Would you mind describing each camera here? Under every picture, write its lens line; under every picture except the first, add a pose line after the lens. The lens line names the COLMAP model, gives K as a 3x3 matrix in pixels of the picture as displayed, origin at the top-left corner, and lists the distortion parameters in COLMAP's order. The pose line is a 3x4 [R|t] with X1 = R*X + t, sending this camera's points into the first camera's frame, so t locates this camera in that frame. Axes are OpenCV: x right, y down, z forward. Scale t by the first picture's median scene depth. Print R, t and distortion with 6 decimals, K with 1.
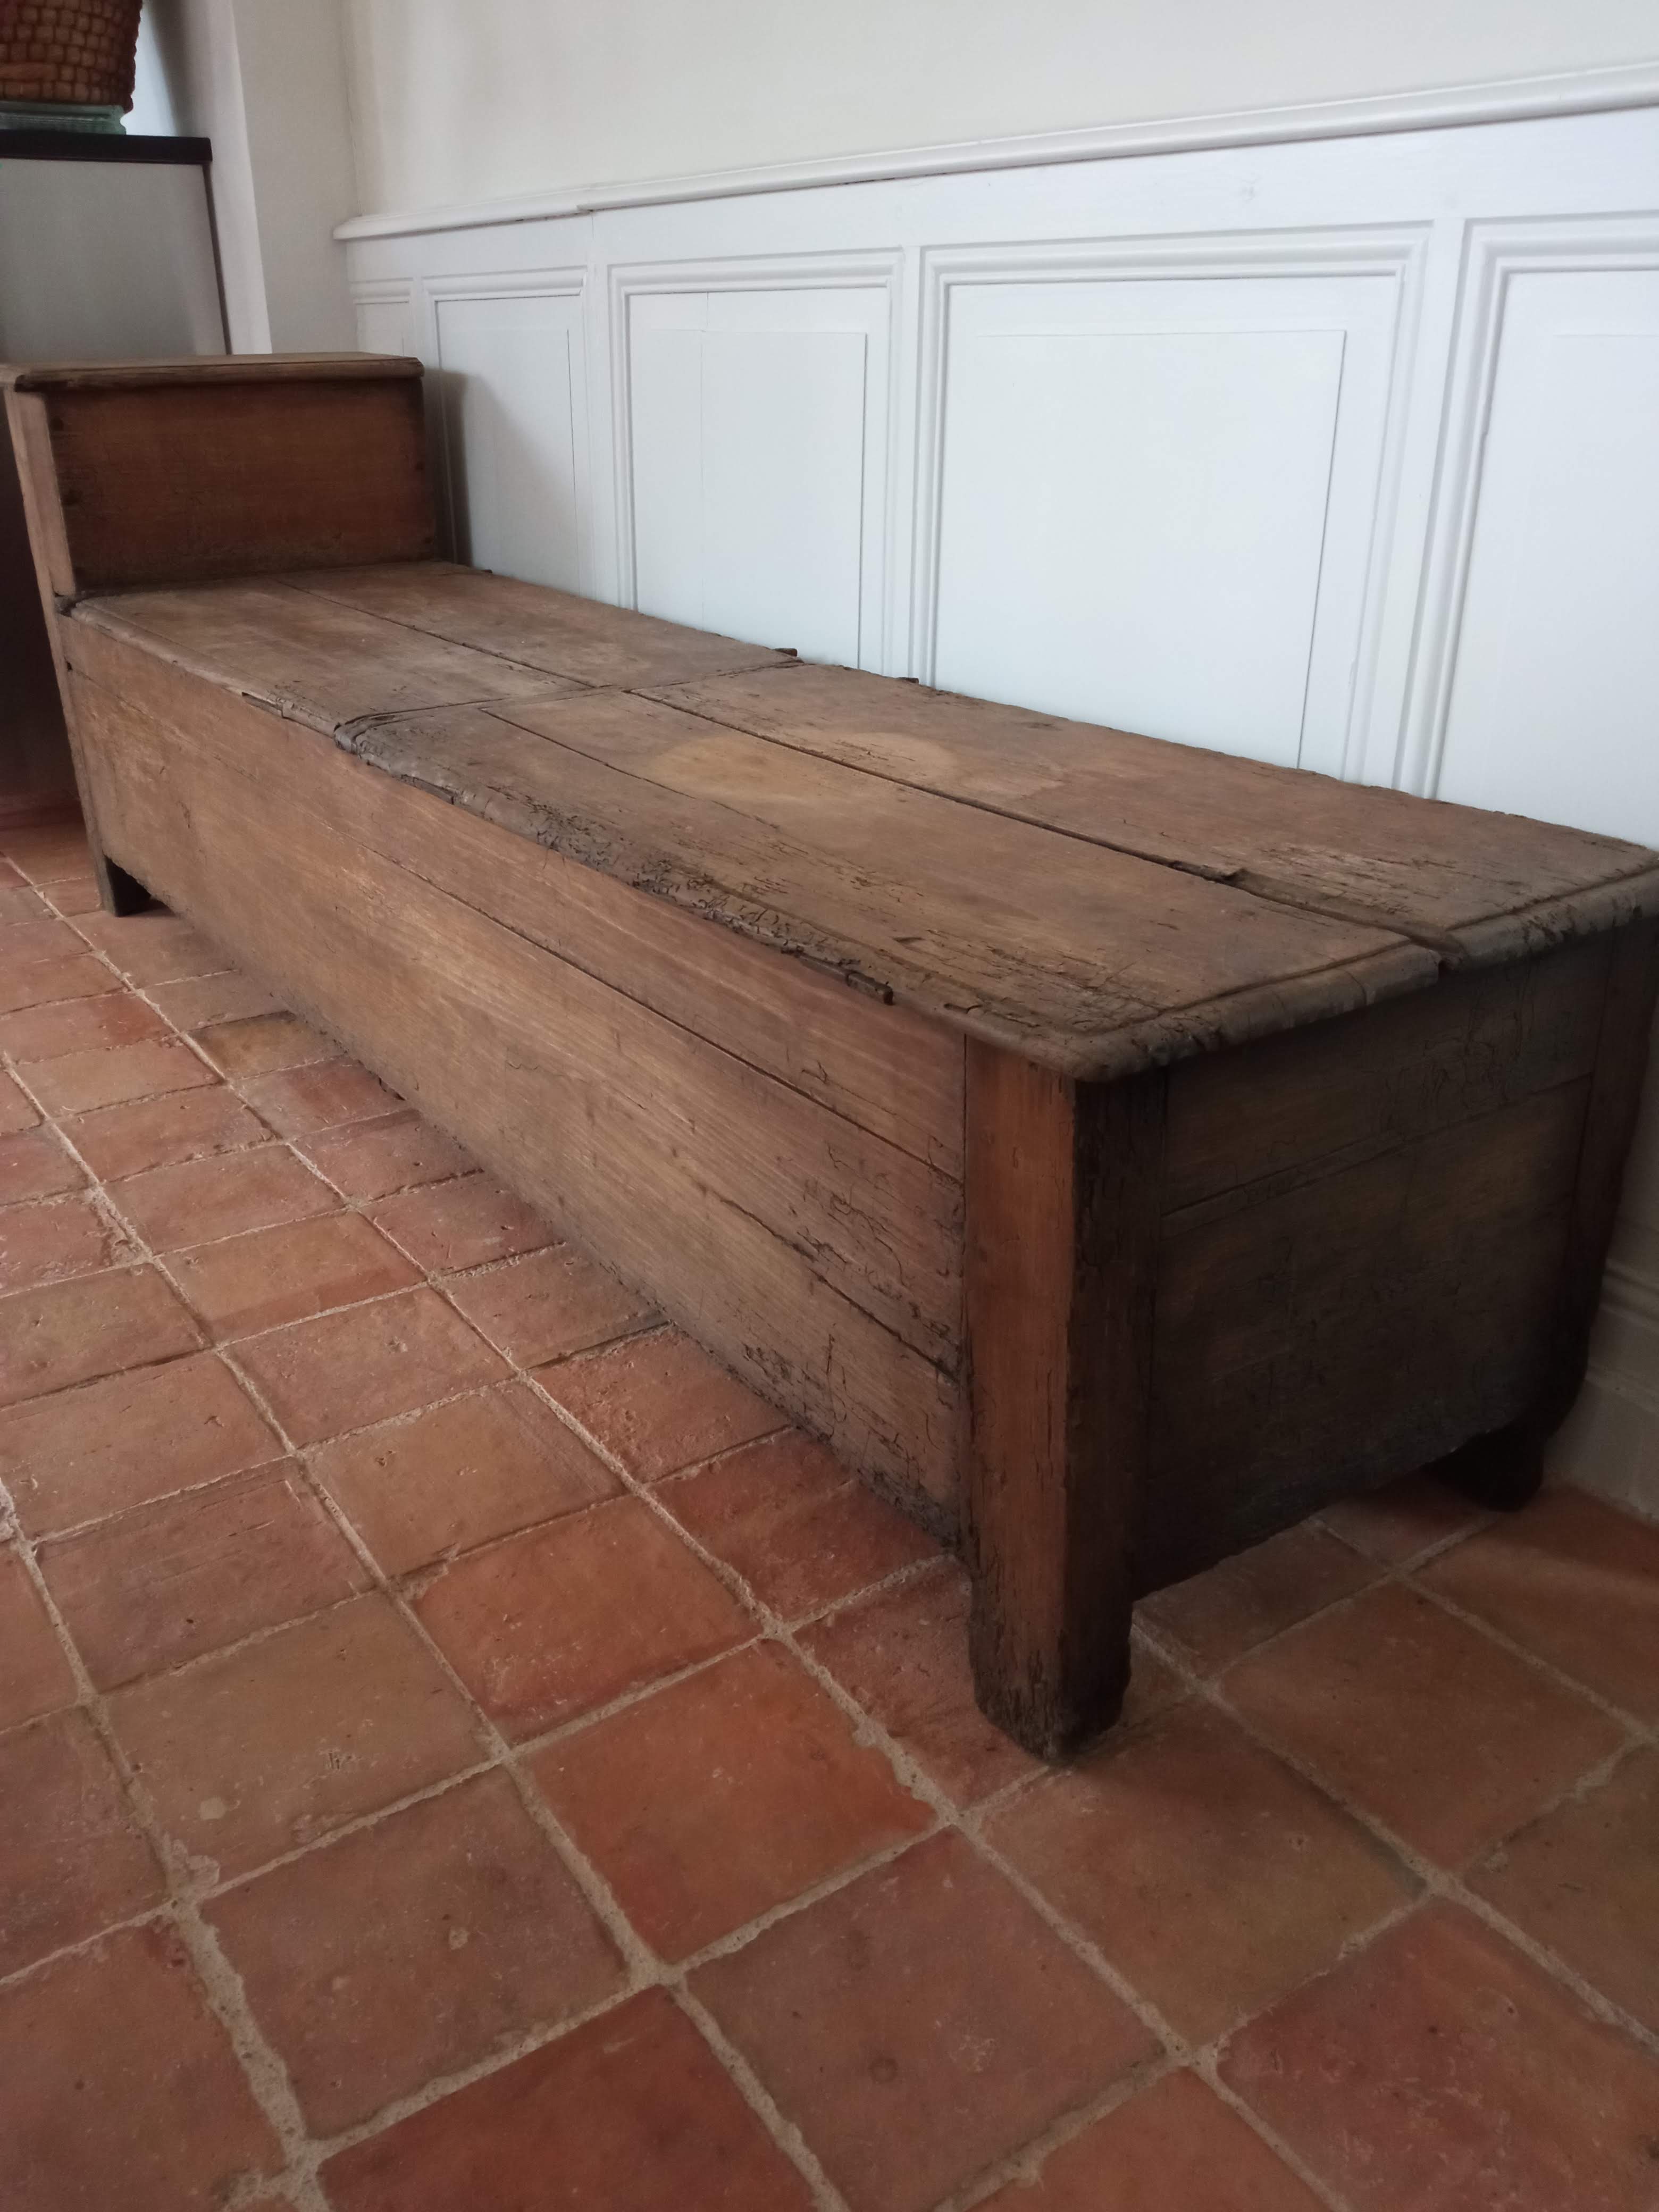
lens RADIAL K [[1812.6, 0, 825.5], [0, 1812.6, 1090.7], [0, 0, 1]] dist [0.094741, -0.152605]
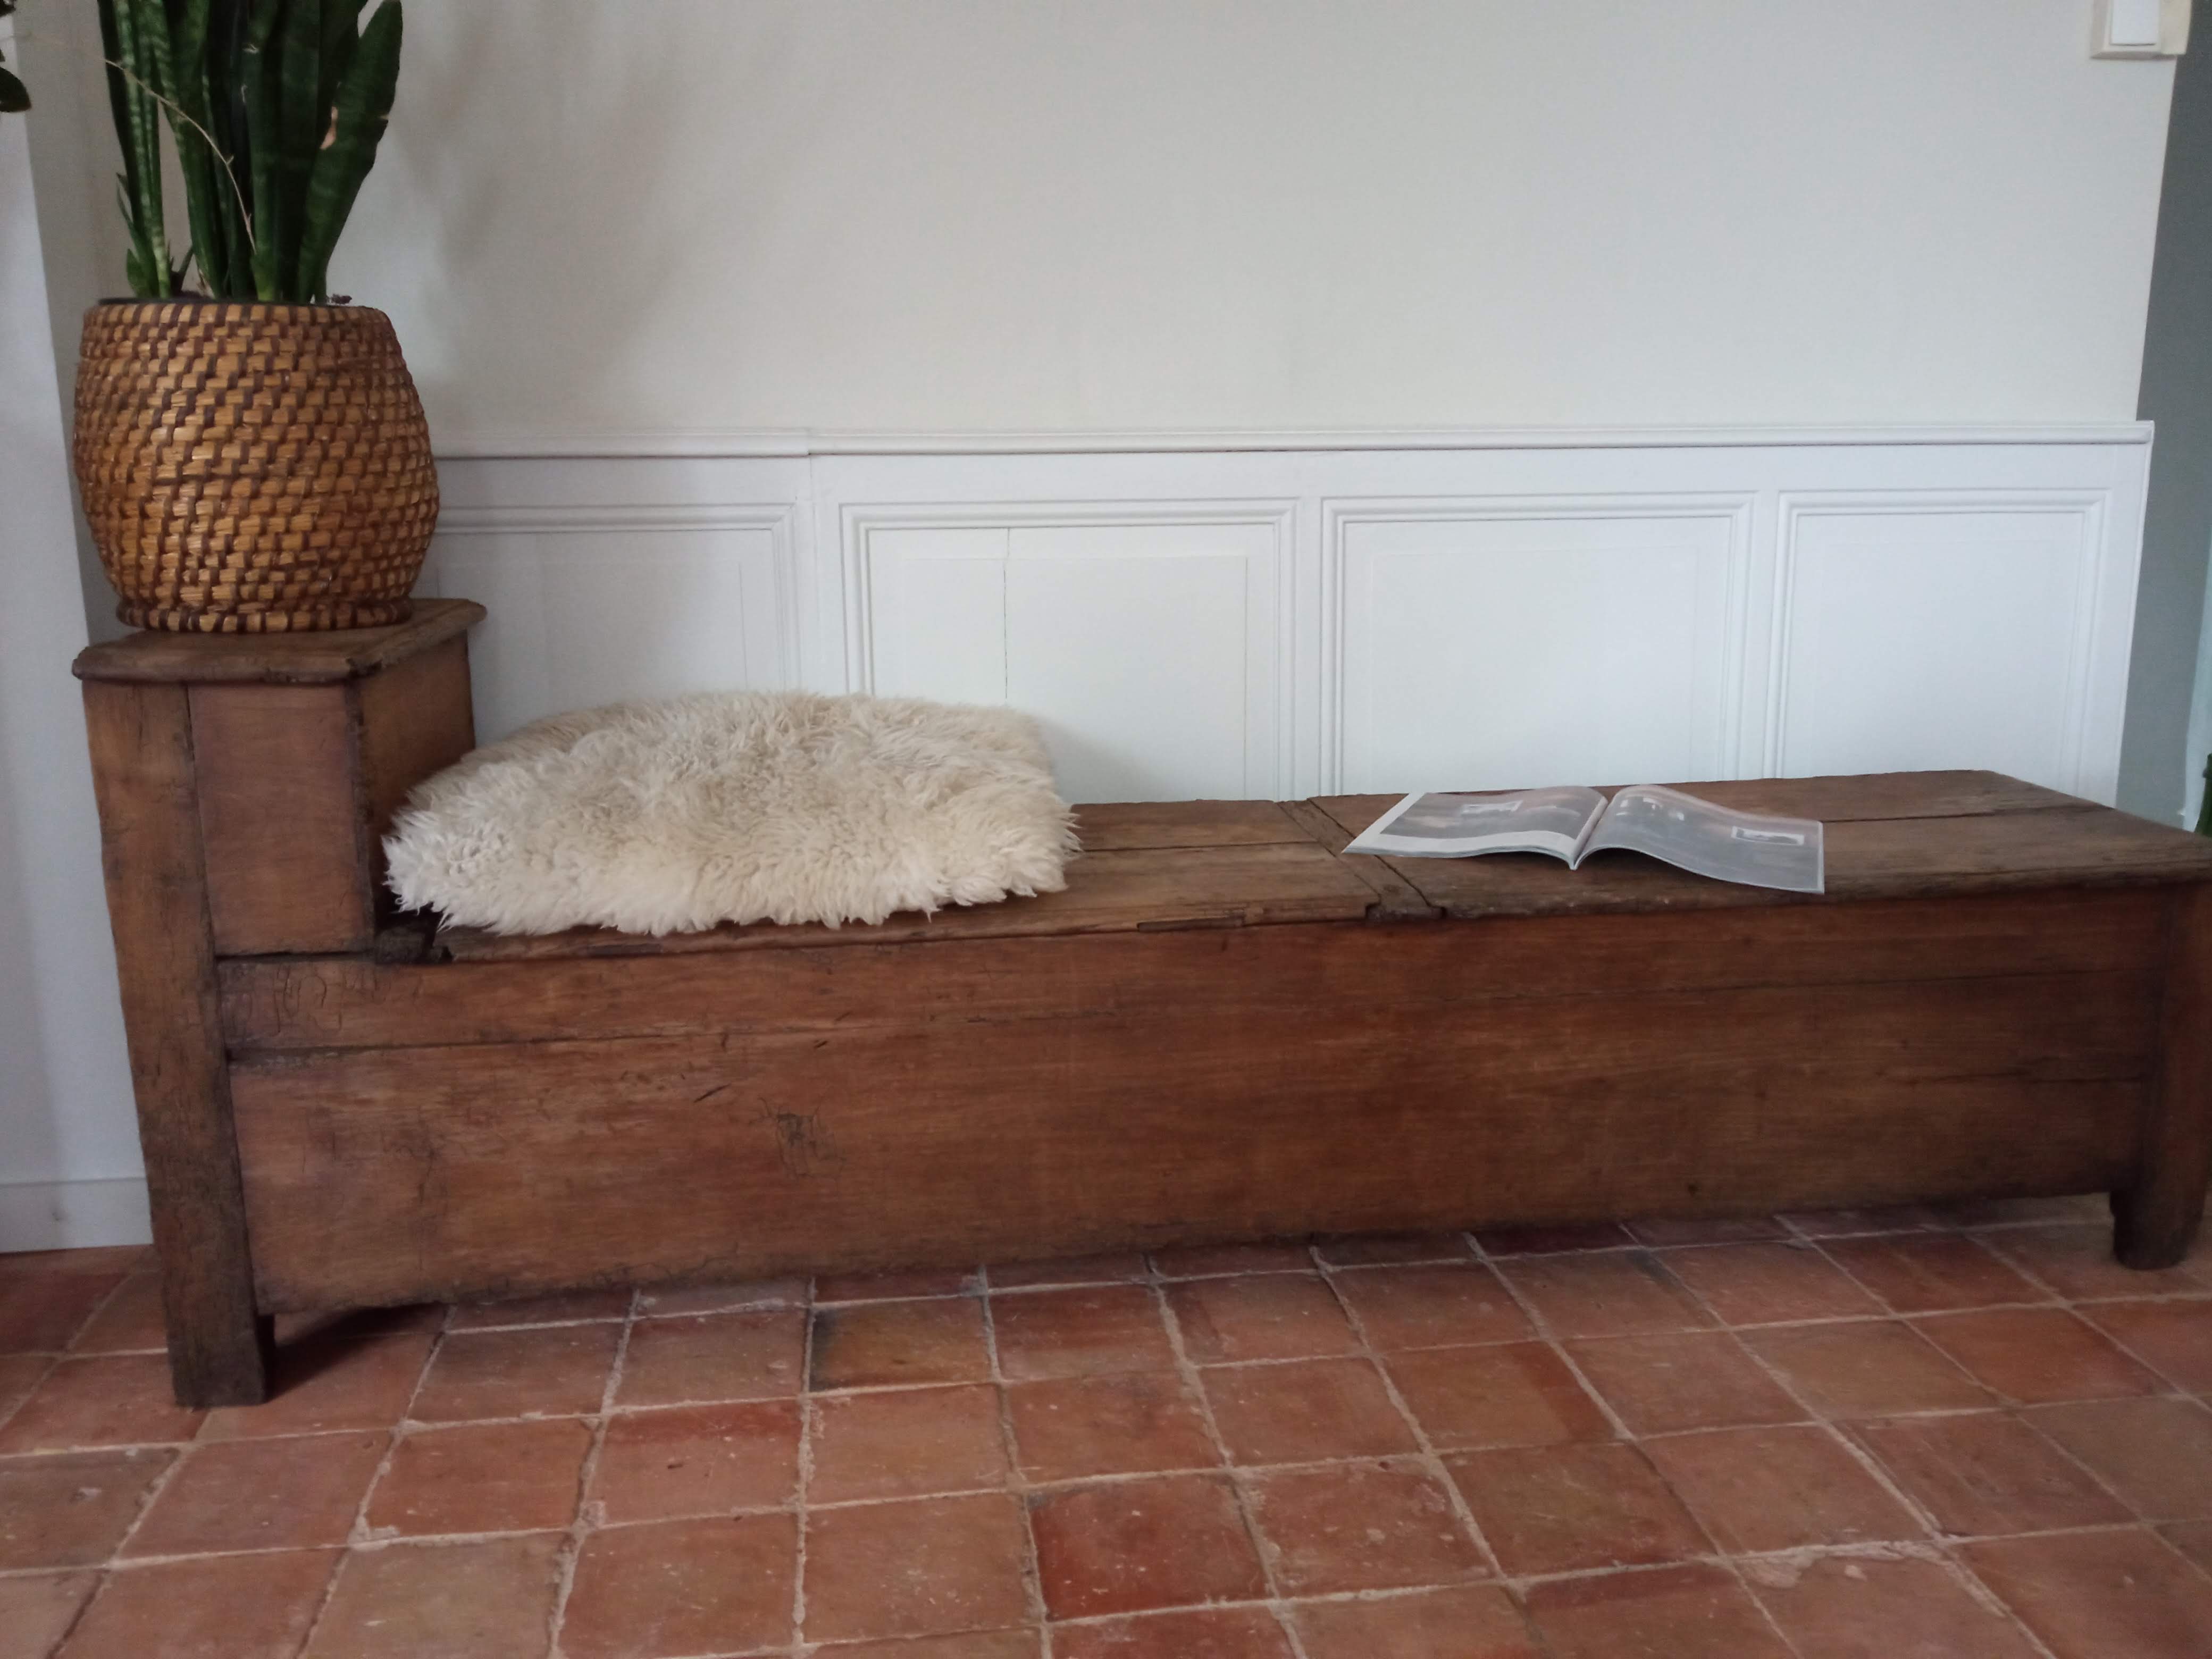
lens RADIAL K [[1812.6, 0, 1102.8], [0, 1812.6, 812.5], [0, 0, 1]] dist [0.094741, -0.152605]
pose [[0.445243, -0.175353, 0.878072, -1.513178], [0.349868, 0.936749, 0.009663, -0.370422], [-0.824227, 0.302907, 0.478432, 0.667112]]
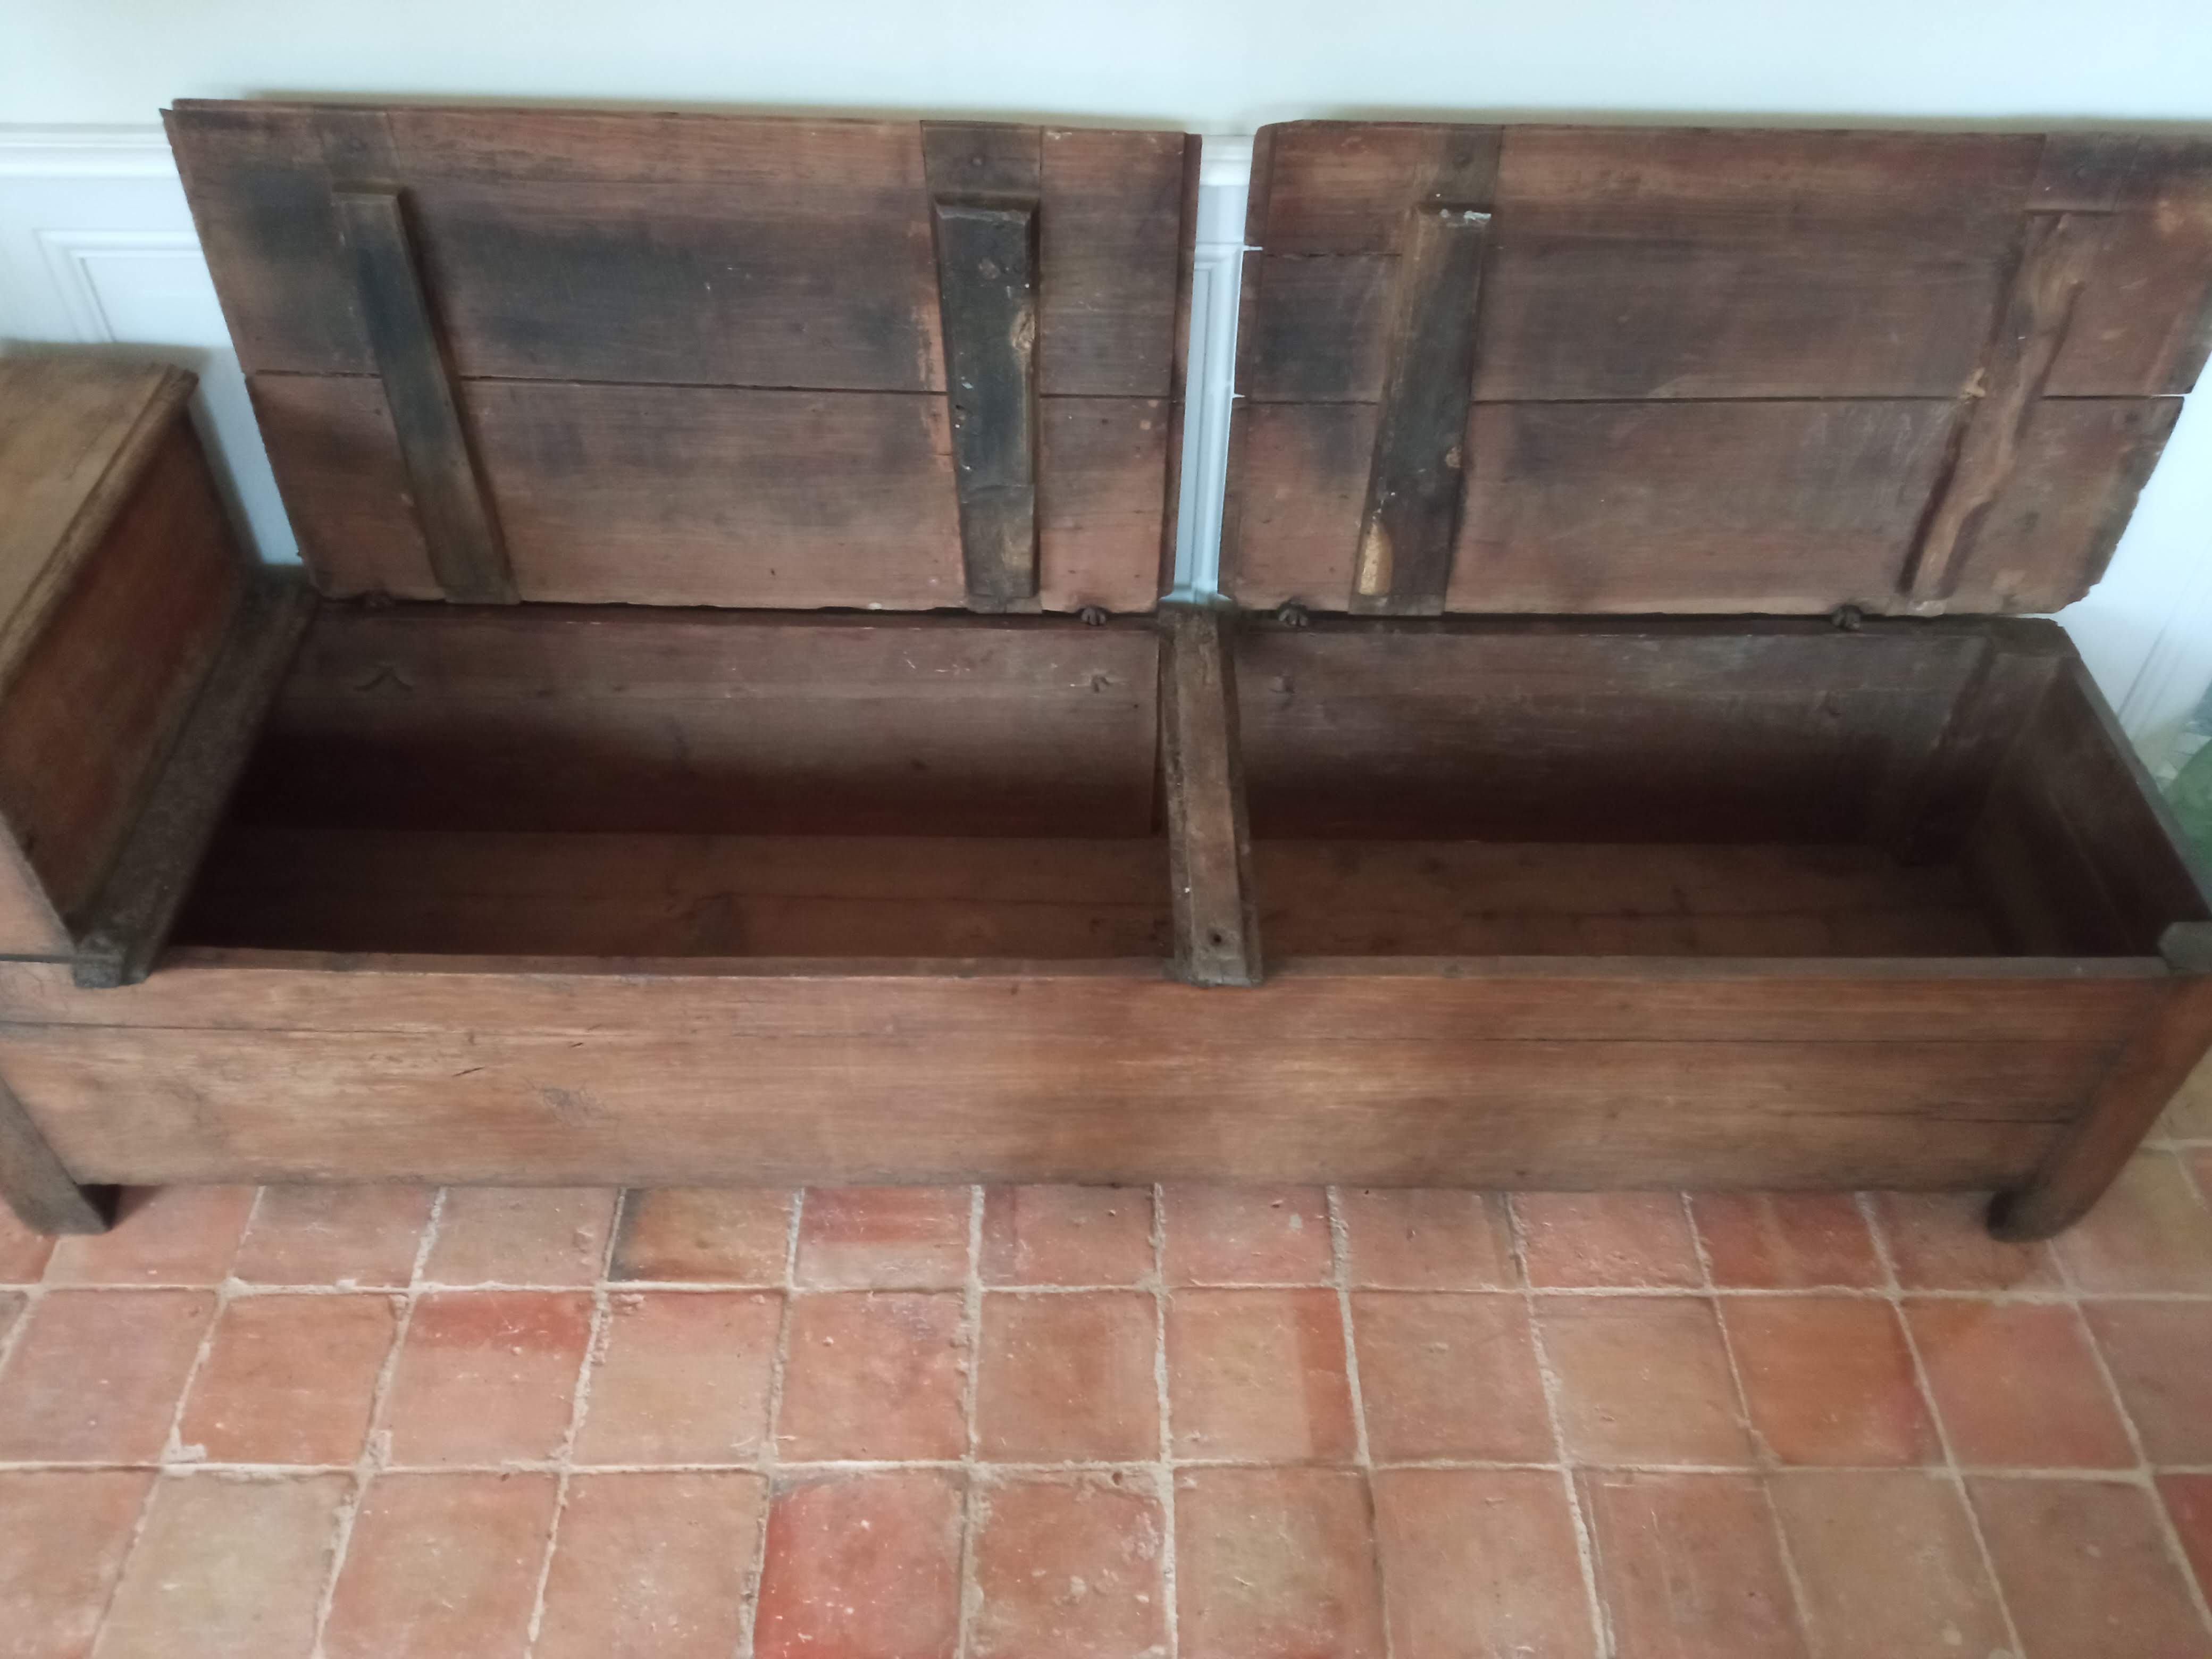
lens RADIAL K [[1812.6, 0, 1101.9], [0, 1812.6, 823.9], [0, 0, 1]] dist [0.094741, -0.152605]
pose [[0.554289, -0.573407, 0.603298, -0.964896], [0.298729, 0.813595, 0.498823, -0.882273], [-0.776868, -0.096269, 0.622260, 0.491069]]
